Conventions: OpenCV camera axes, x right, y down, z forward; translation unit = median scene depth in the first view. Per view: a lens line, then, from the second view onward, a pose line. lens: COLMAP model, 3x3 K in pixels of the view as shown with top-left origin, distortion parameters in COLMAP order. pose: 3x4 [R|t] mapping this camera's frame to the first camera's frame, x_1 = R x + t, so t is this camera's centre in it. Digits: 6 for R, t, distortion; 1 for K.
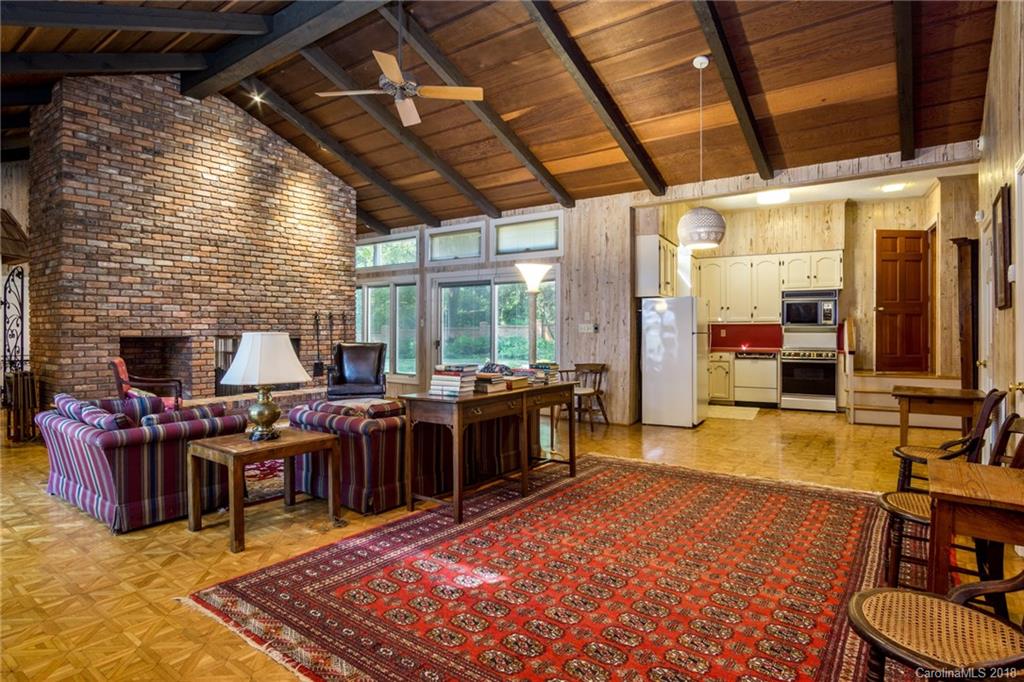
lens RADIAL K [[544.2, 0, 508.4], [0, 544.2, 331.5], [0, 0, 1]] dist [-0.021142, 0.000360]
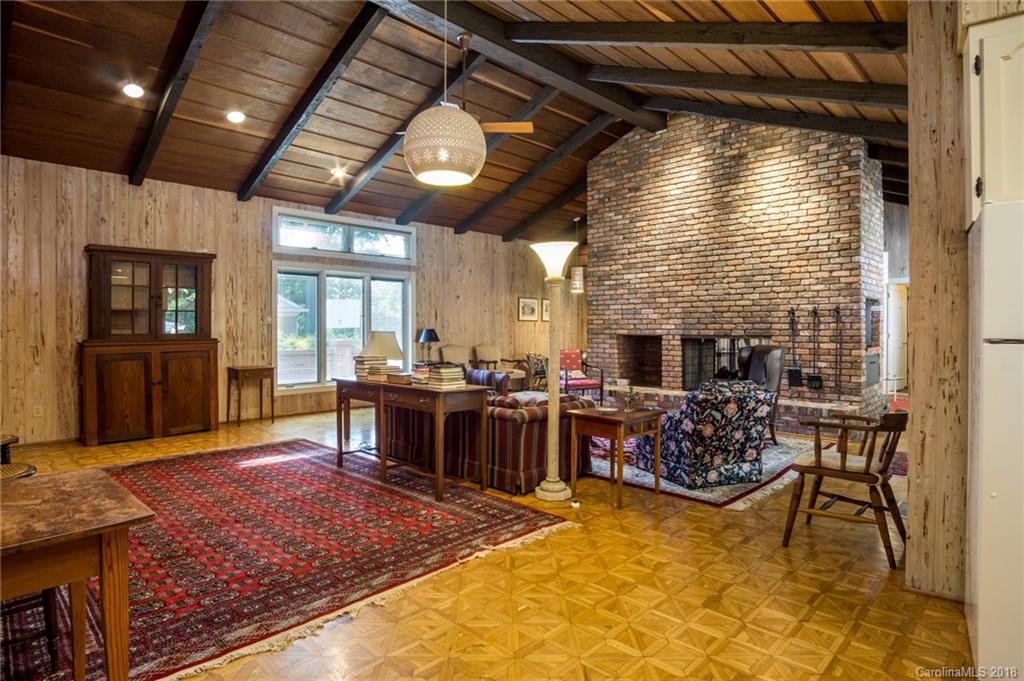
lens RADIAL K [[567.1, 0, 505.2], [0, 567.1, 332.7], [0, 0, 1]] dist [-0.033146, 0.000294]
pose [[-0.127515, 0.004534, -0.991826, 0.650676], [-0.004445, 0.999977, 0.005143, -0.000912], [0.991827, 0.005064, -0.127492, 0.804782]]
